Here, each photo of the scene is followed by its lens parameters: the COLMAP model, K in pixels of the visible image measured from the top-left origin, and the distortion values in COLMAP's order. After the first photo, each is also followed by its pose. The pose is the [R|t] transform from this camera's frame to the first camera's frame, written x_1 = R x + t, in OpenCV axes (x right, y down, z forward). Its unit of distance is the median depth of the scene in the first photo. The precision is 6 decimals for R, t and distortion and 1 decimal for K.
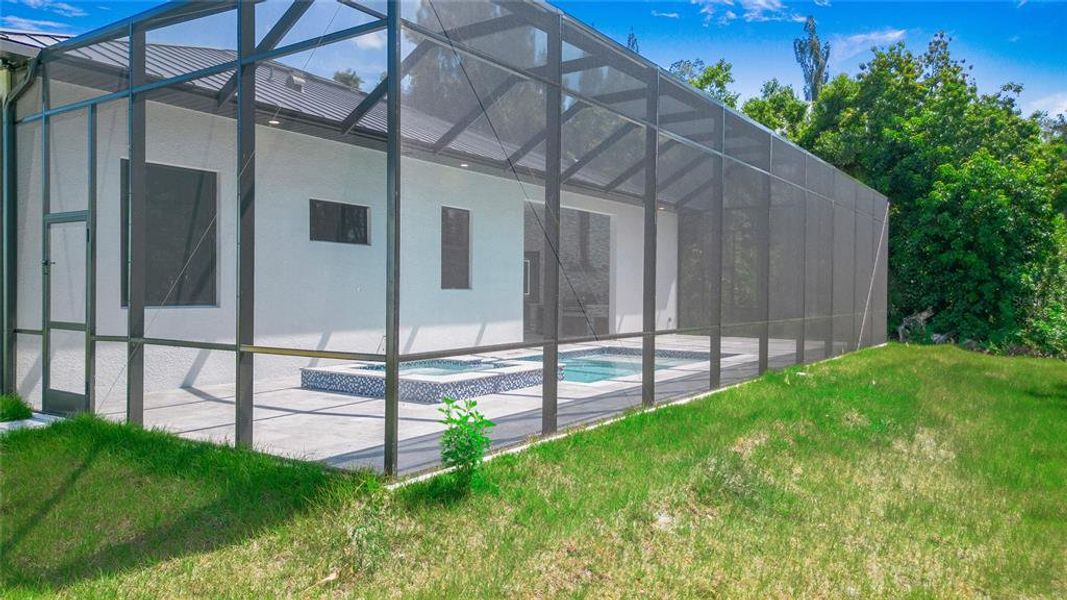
lens RADIAL K [[728.6, 0, 533.5], [0, 728.6, 300.0], [0, 0, 1]] dist [0.004296, 0.000525]
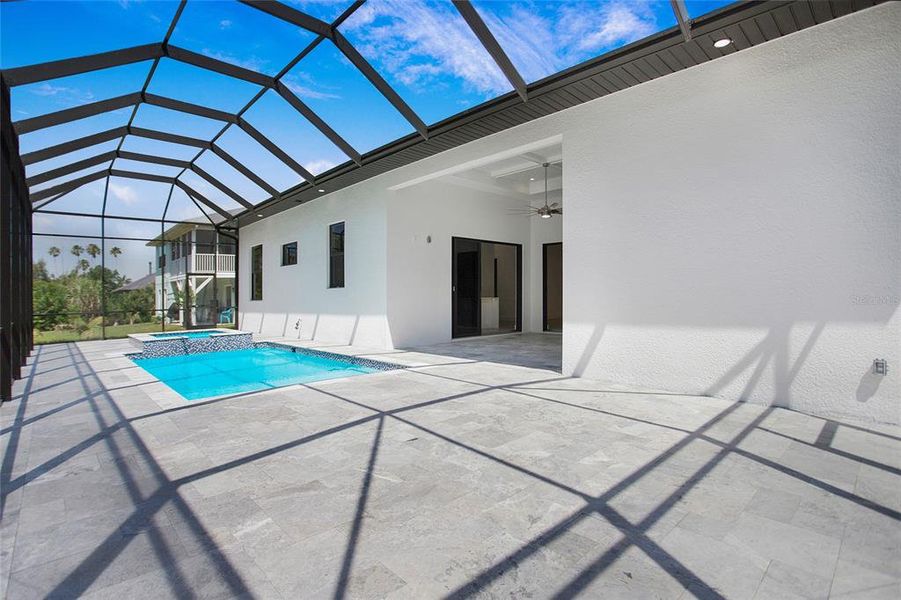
lens RADIAL K [[440.9, 0, 462.1], [0, 440.9, 304.6], [0, 0, 1]] dist [-0.050707, 0.023850]
pose [[-0.194627, 0.015188, -0.980760, 0.581823], [0.000801, 0.999882, 0.015325, 0.001833], [0.980877, 0.002197, -0.194616, 1.338864]]
